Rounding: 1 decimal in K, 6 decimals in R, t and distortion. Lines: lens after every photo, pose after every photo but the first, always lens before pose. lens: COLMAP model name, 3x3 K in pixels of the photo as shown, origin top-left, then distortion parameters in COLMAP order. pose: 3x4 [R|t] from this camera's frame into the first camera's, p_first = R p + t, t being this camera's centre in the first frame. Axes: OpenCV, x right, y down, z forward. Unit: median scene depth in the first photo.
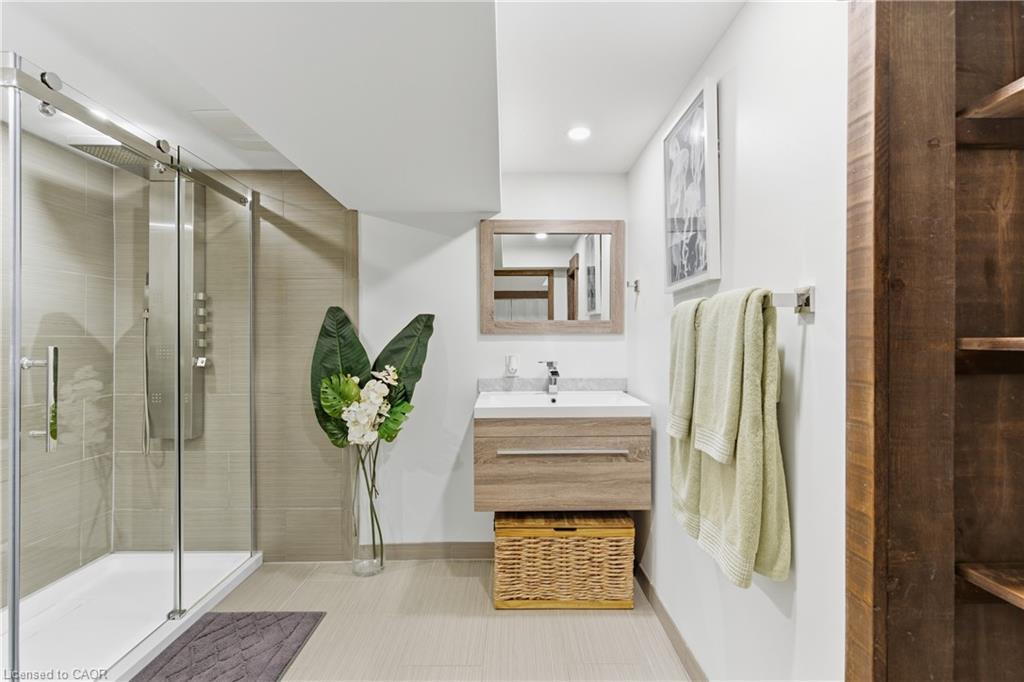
lens RADIAL K [[475.6, 0, 507.9], [0, 475.6, 342.3], [0, 0, 1]] dist [0.002682, -0.002768]
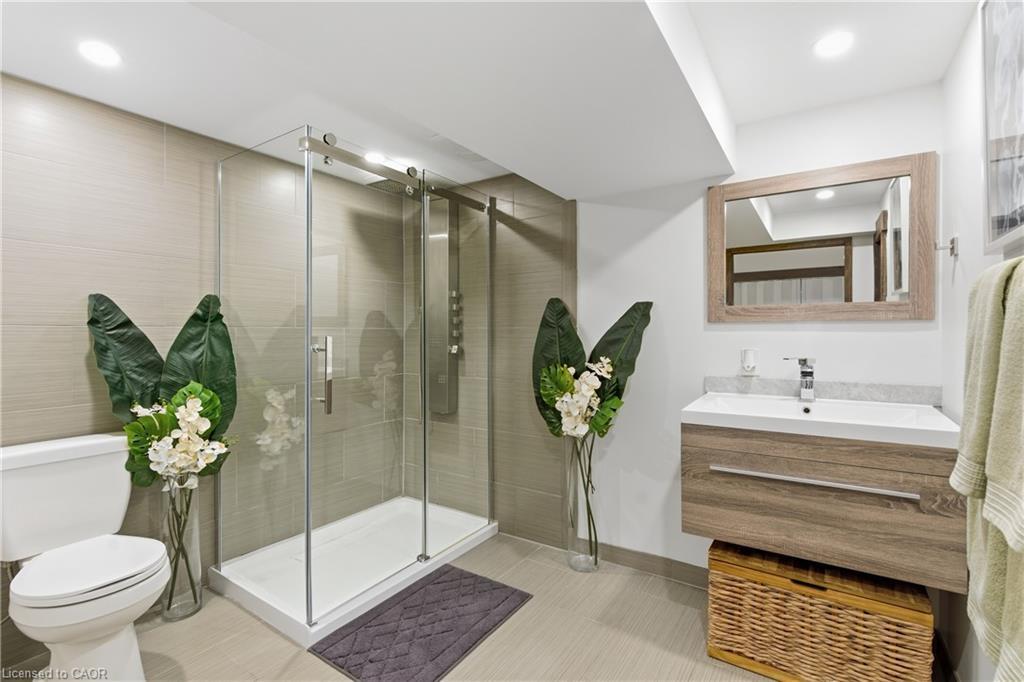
lens RADIAL K [[475.6, 0, 508.1], [0, 475.6, 333.9], [0, 0, 1]] dist [0.002682, -0.002768]
pose [[0.821864, 0.001508, -0.569682, 0.136601], [0.001171, 0.999990, 0.004336, -0.002281], [0.569683, -0.004230, 0.821854, 0.108002]]
